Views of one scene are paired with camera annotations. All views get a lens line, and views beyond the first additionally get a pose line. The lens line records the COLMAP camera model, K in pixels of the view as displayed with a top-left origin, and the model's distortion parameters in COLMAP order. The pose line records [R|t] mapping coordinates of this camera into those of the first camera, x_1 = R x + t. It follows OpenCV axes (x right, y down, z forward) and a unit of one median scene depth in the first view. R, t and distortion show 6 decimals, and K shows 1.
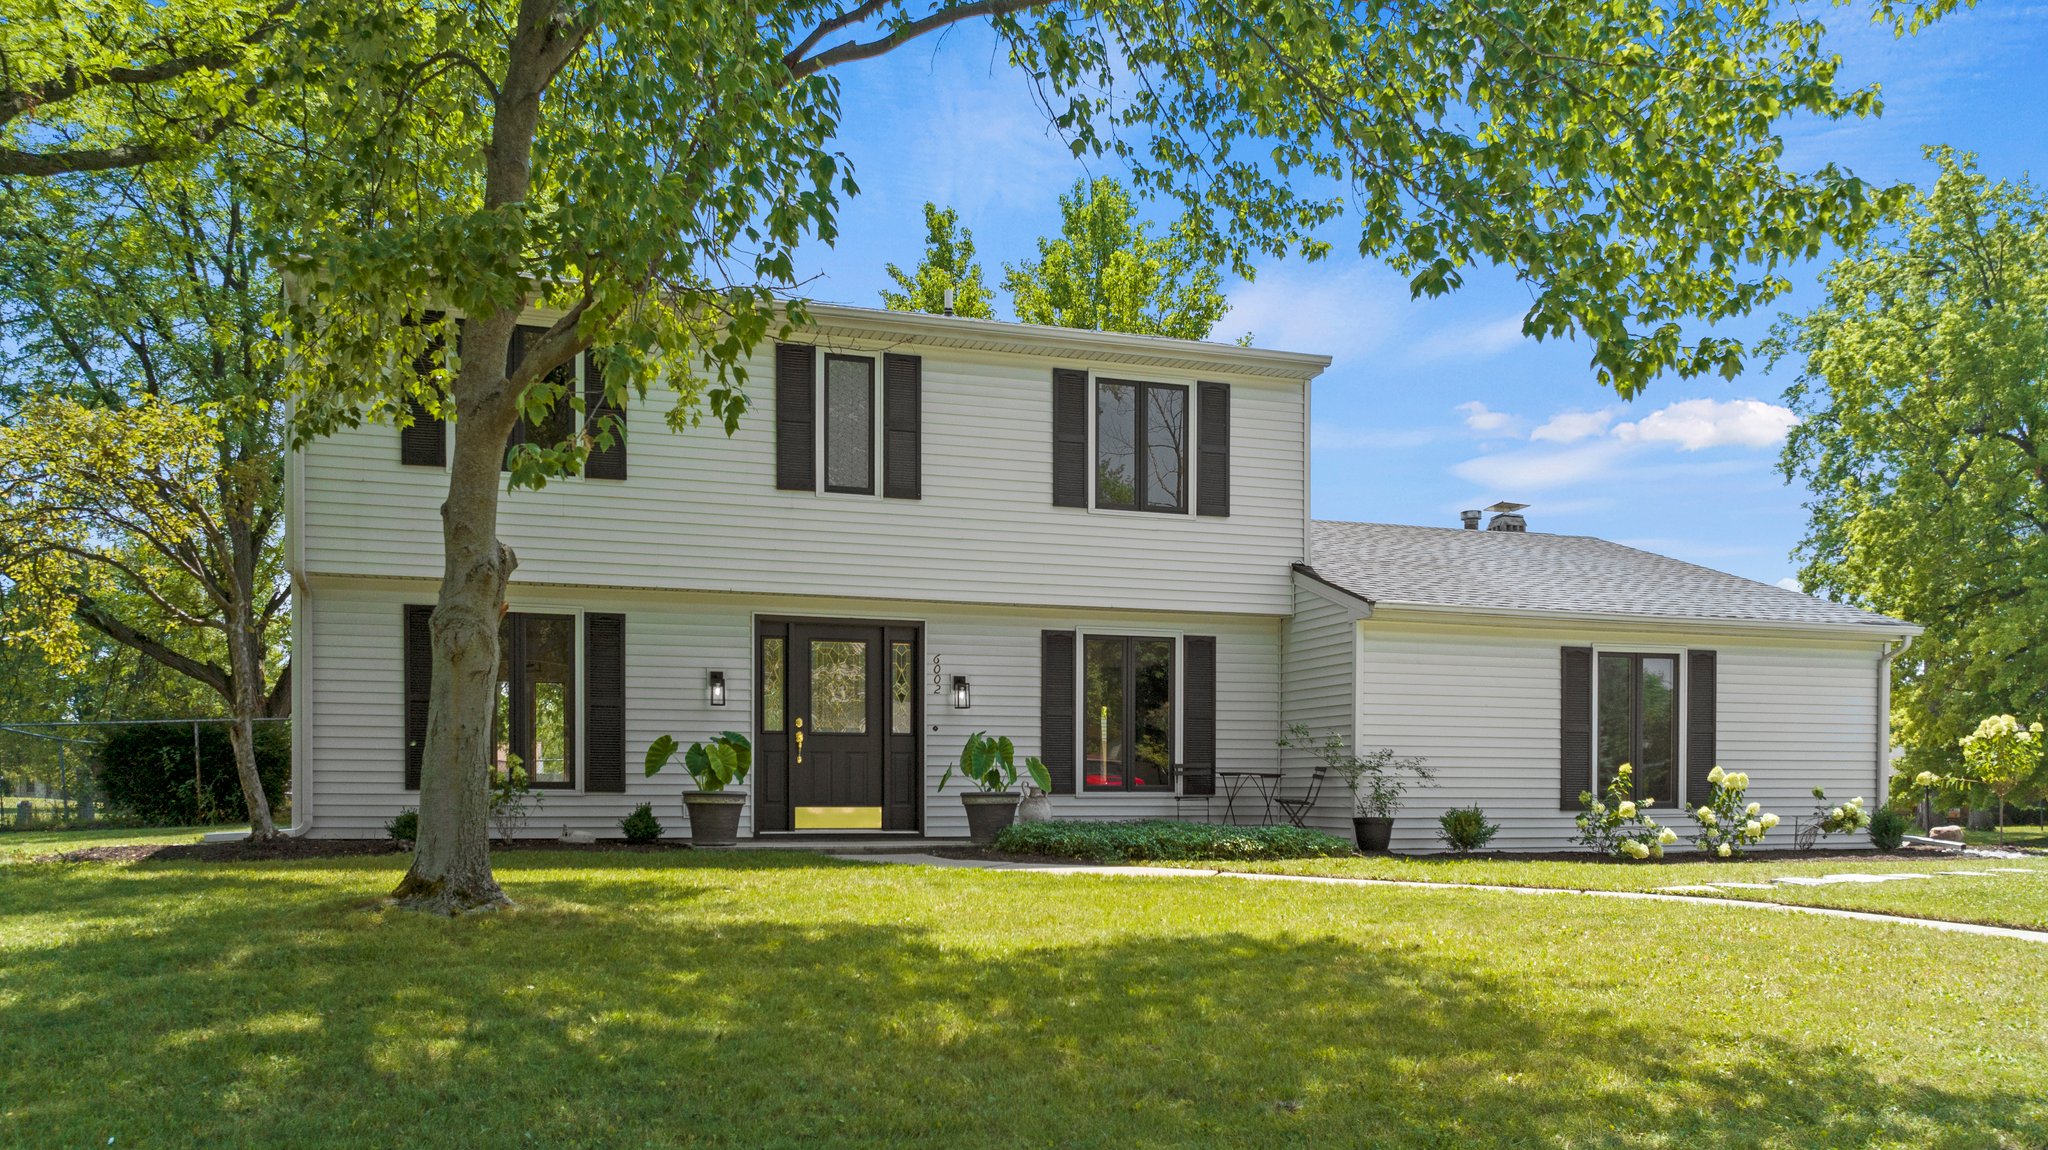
lens RADIAL K [[1514.1, 0, 1063.4], [0, 1514.1, 788.7], [0, 0, 1]] dist [-0.037544, -0.002737]
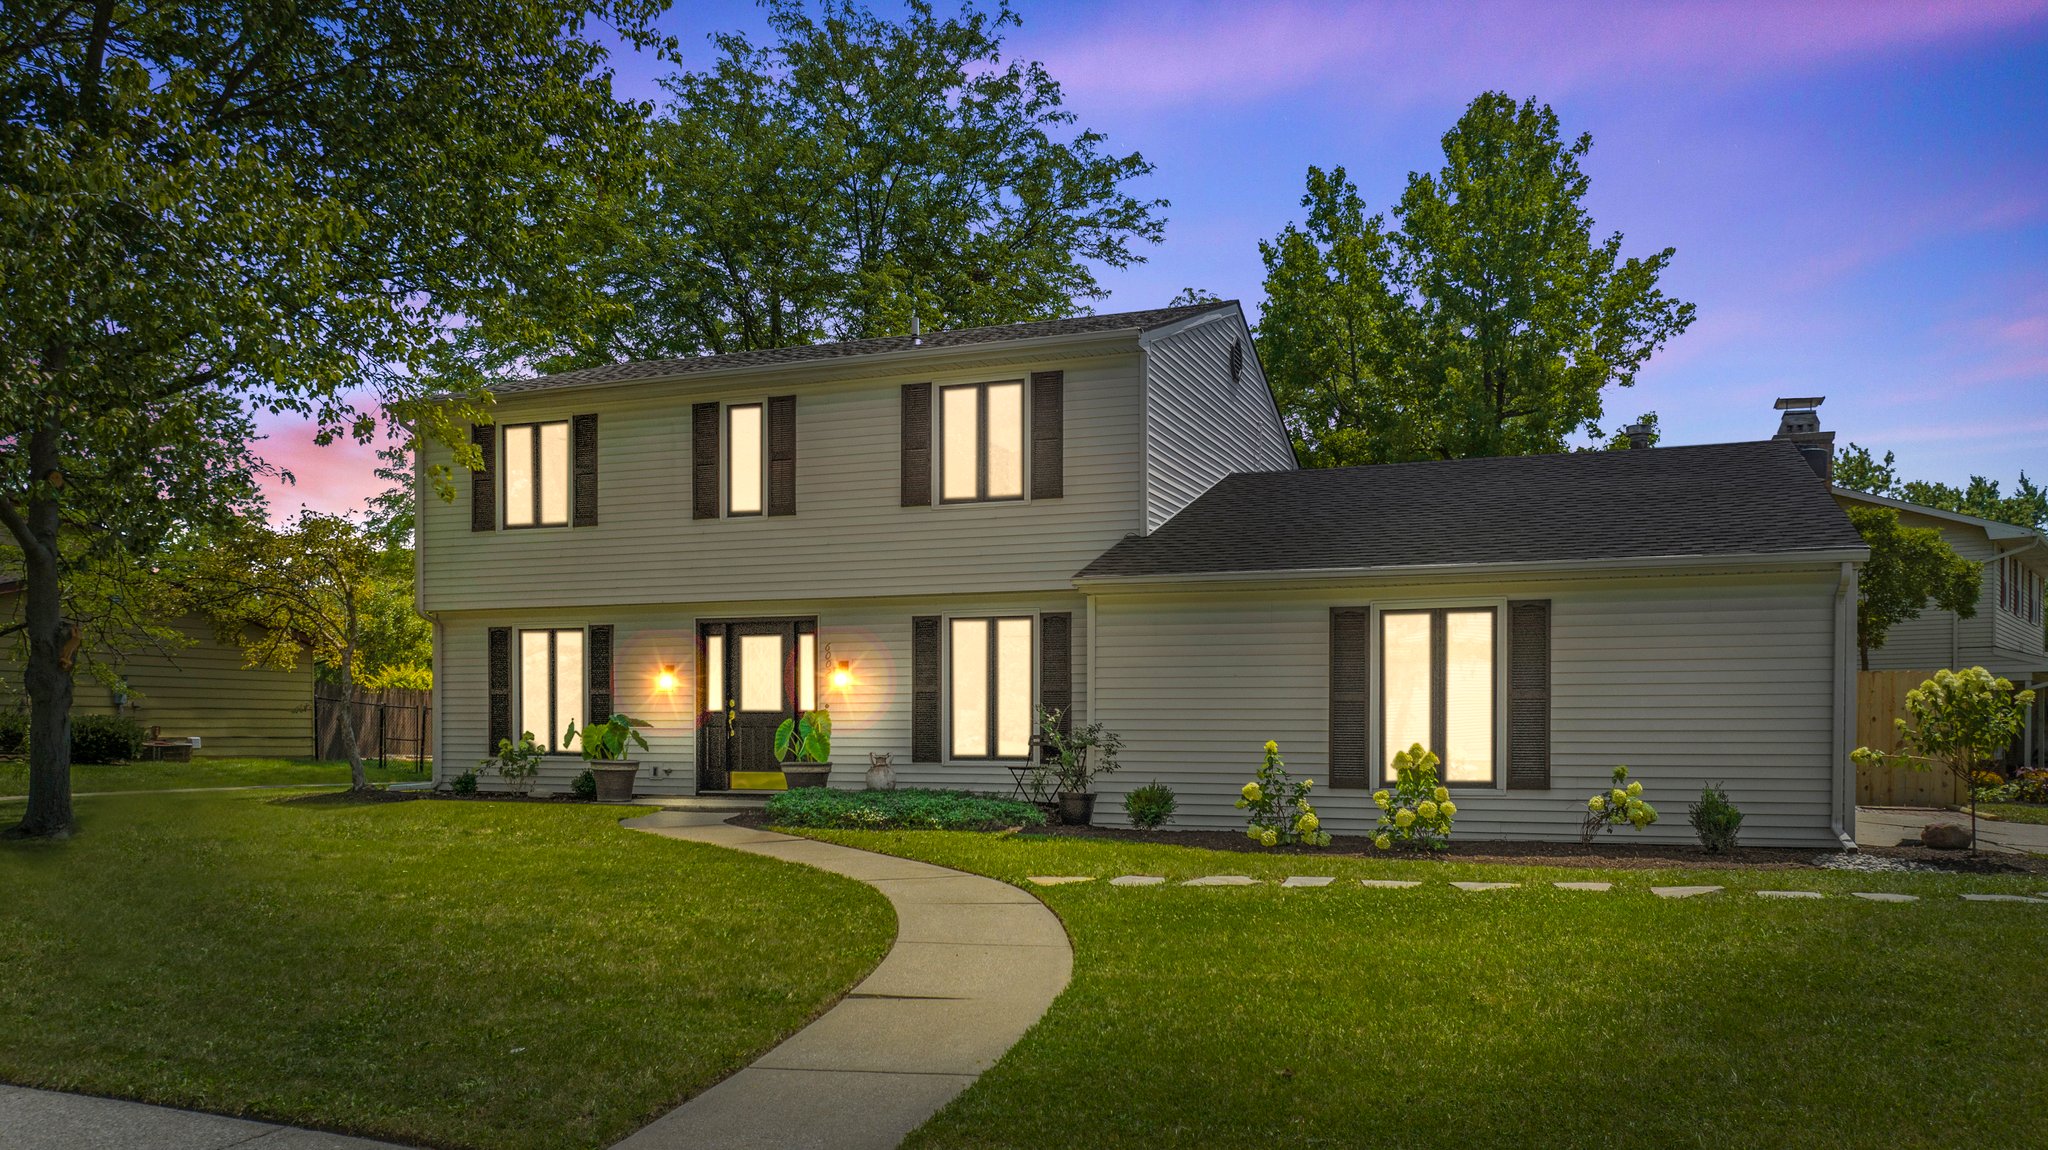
lens RADIAL K [[1506.9, 0, 1034.1], [0, 1506.9, 735.8], [0, 0, 1]] dist [-0.045053, 0.000379]
pose [[0.778370, 0.001792, -0.627803, 0.775152], [0.002331, 0.999981, 0.005744, -0.023406], [0.627801, -0.005935, 0.778351, 0.191855]]
